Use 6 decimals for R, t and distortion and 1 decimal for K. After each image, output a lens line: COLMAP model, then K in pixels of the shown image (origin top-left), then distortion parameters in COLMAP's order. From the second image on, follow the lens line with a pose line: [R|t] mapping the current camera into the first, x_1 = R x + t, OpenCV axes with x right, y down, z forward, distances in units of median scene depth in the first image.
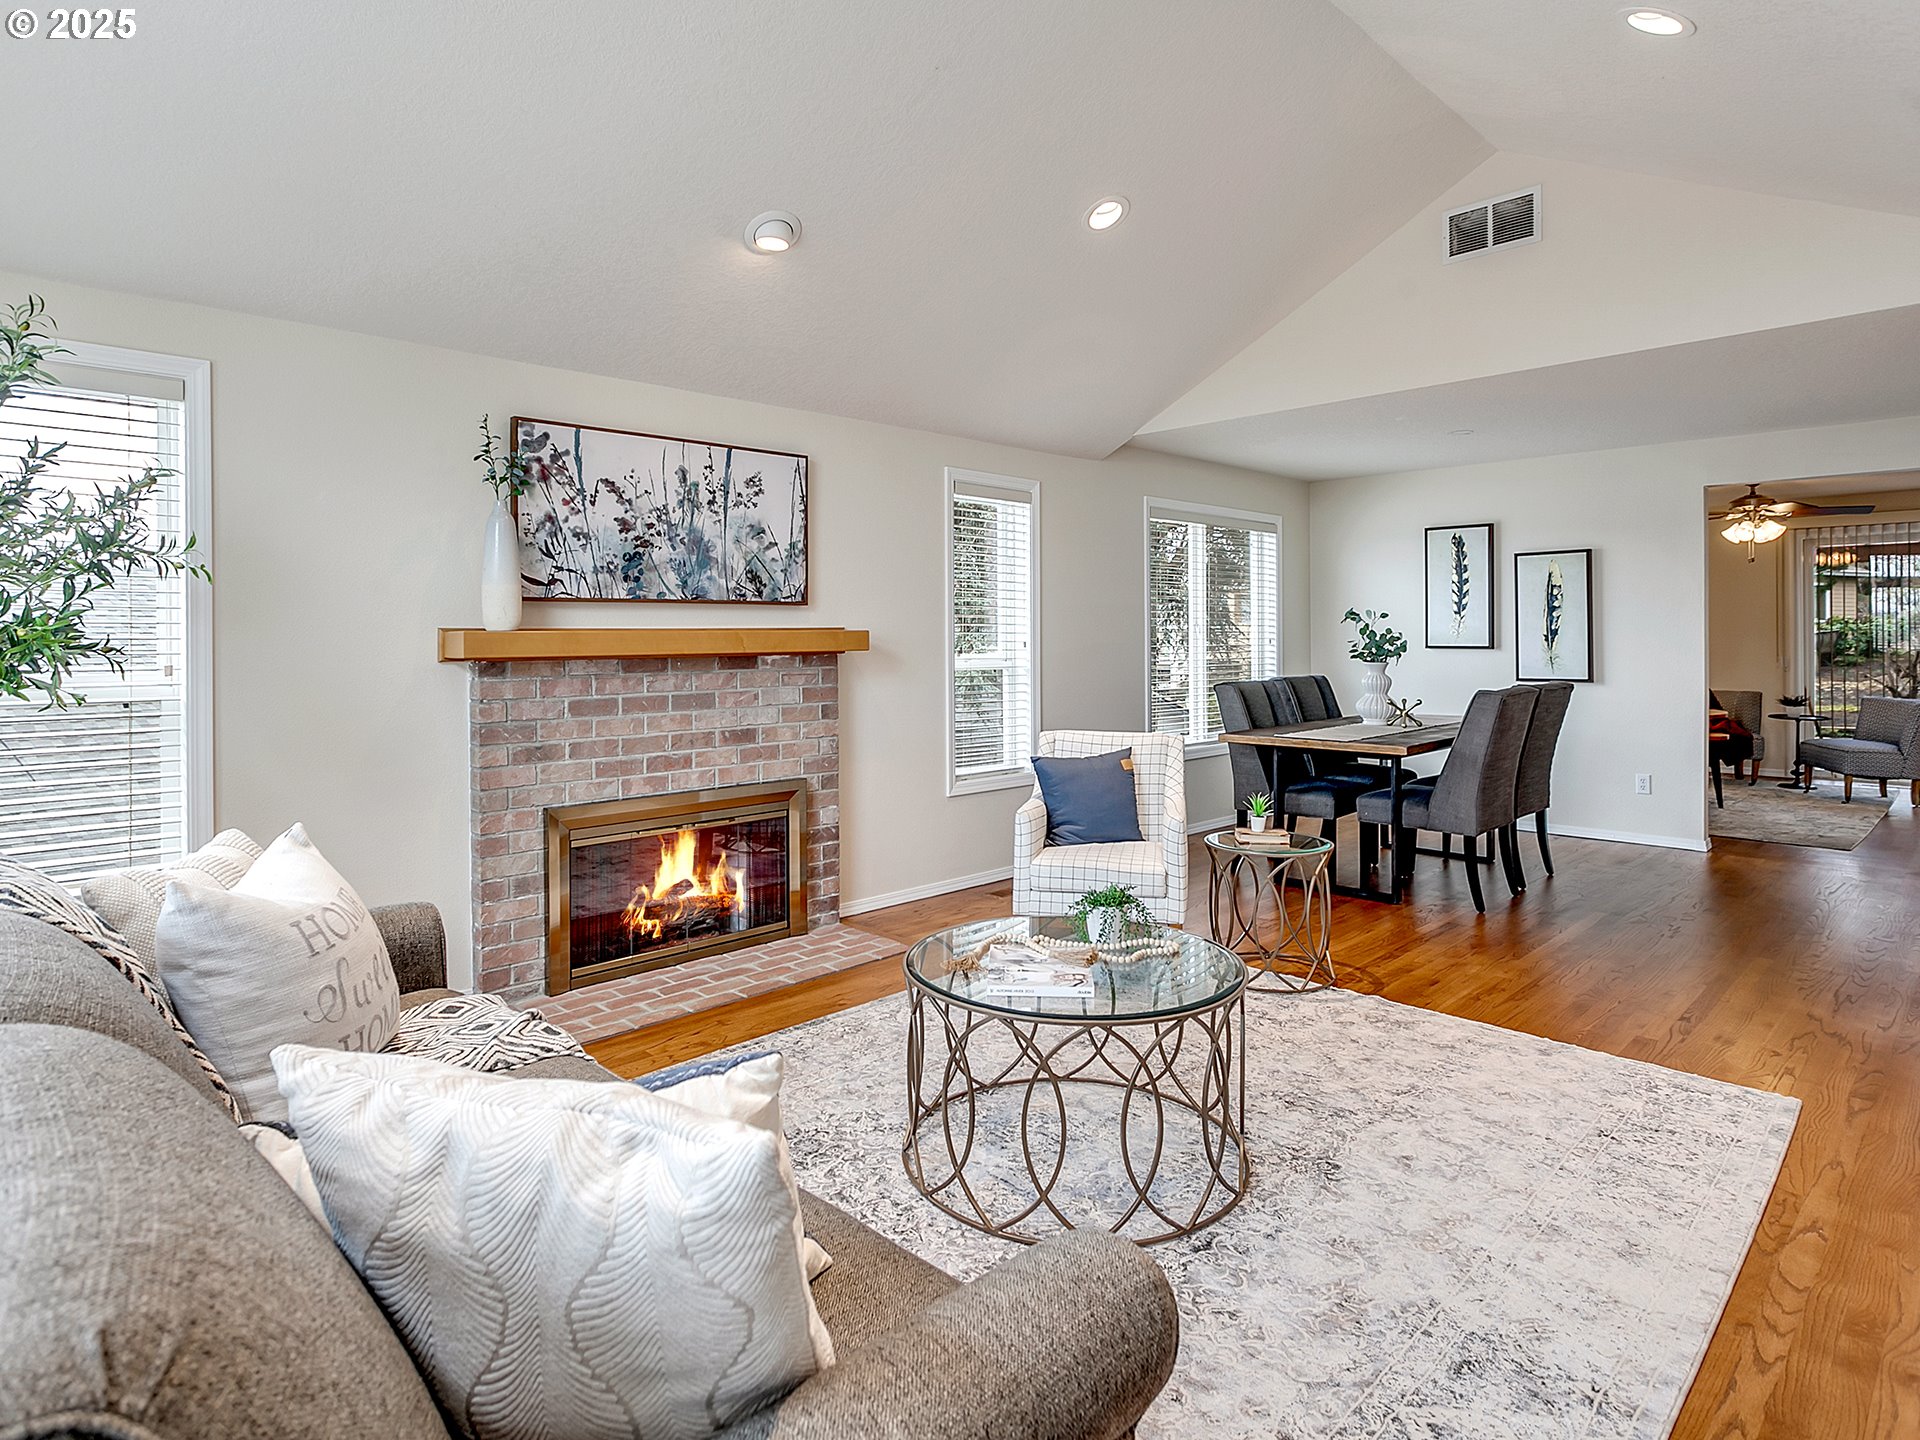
lens RADIAL K [[1041.7, 0, 986.4], [0, 1041.7, 634.7], [0, 0, 1]] dist [-0.016848, 0.006934]
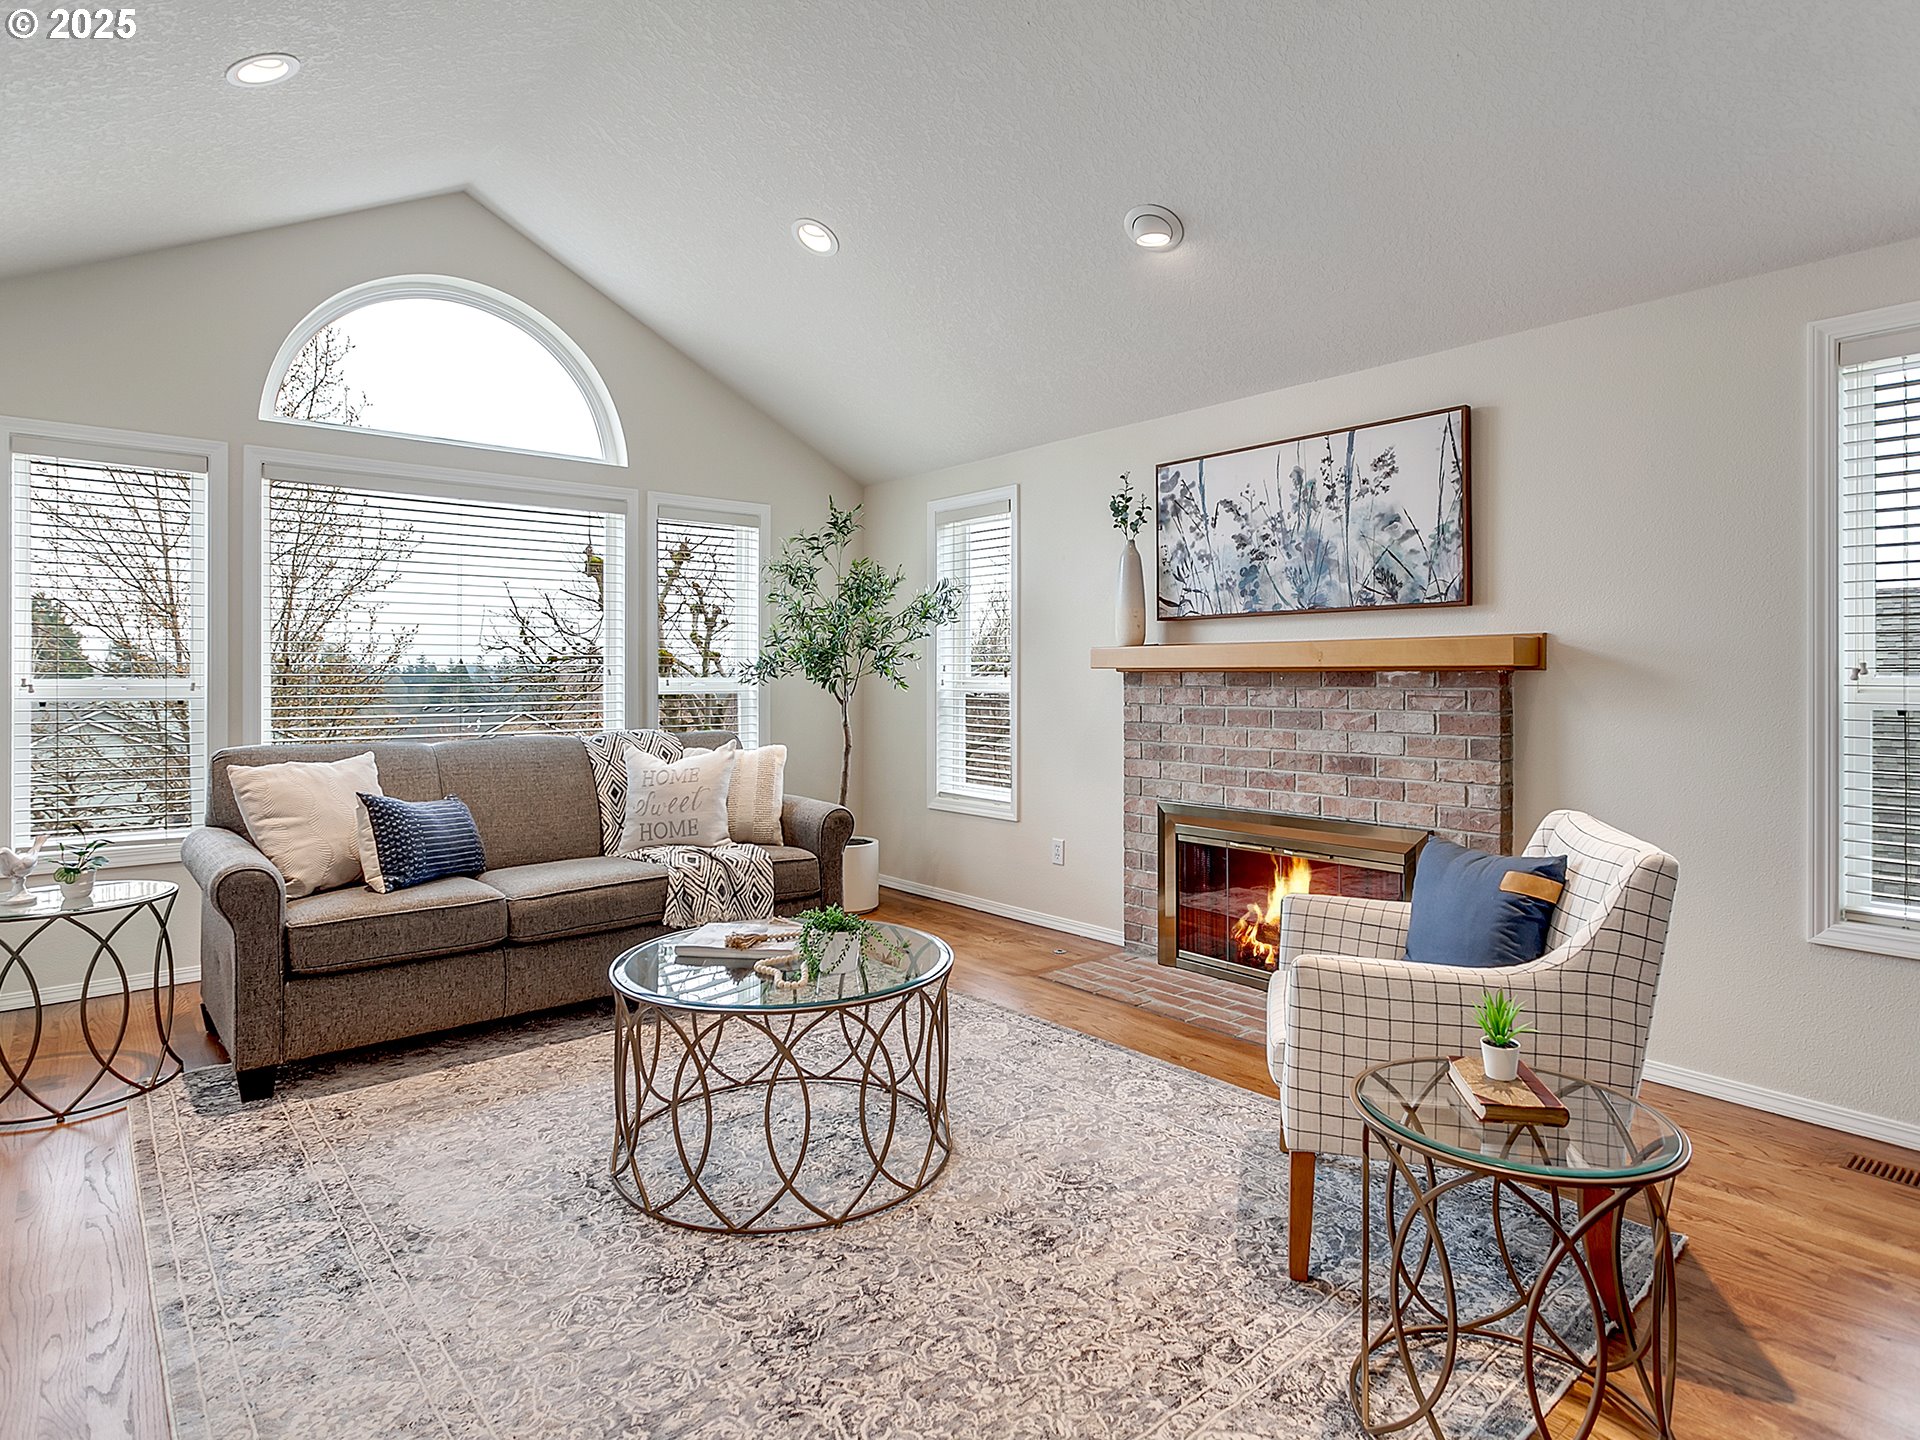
lens RADIAL K [[1041.7, 0, 939.1], [0, 1041.7, 674.1], [0, 0, 1]] dist [-0.016848, 0.006934]
pose [[-0.080972, 0.004078, -0.996708, 0.650586], [-0.000667, 0.999991, 0.004145, 0.019823], [0.996716, 0.001000, -0.080969, 0.740160]]
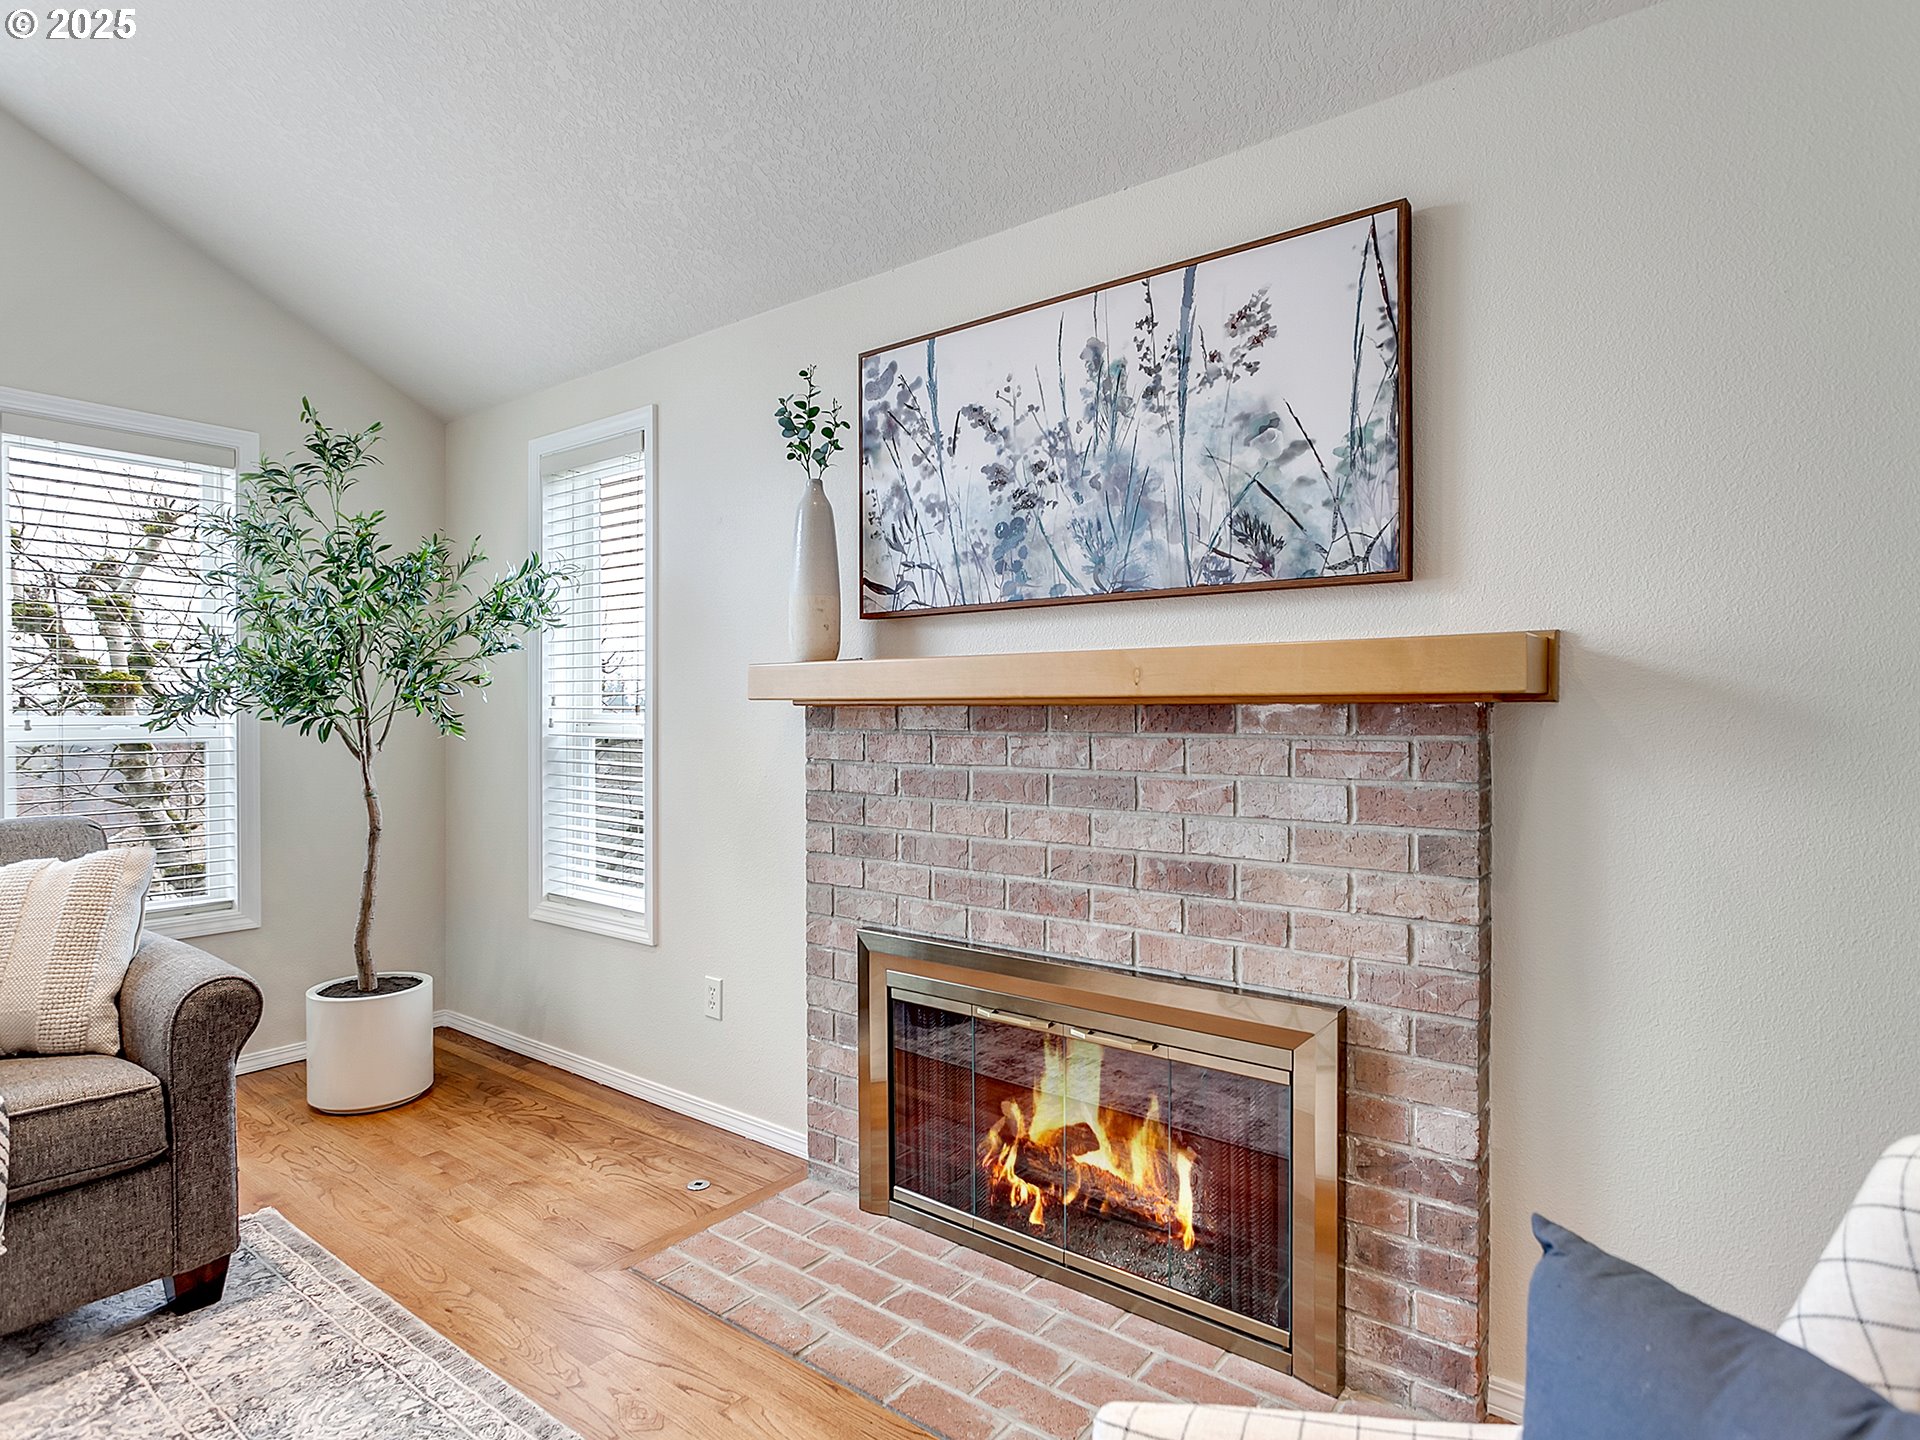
lens RADIAL K [[1041.7, 0, 929.9], [0, 1041.7, 719.0], [0, 0, 1]] dist [-0.016848, 0.006934]
pose [[0.125455, 0.010958, -0.992039, 0.212426], [-0.002340, 0.999939, 0.010750, 0.022798], [0.992097, 0.000973, 0.125473, 0.836157]]
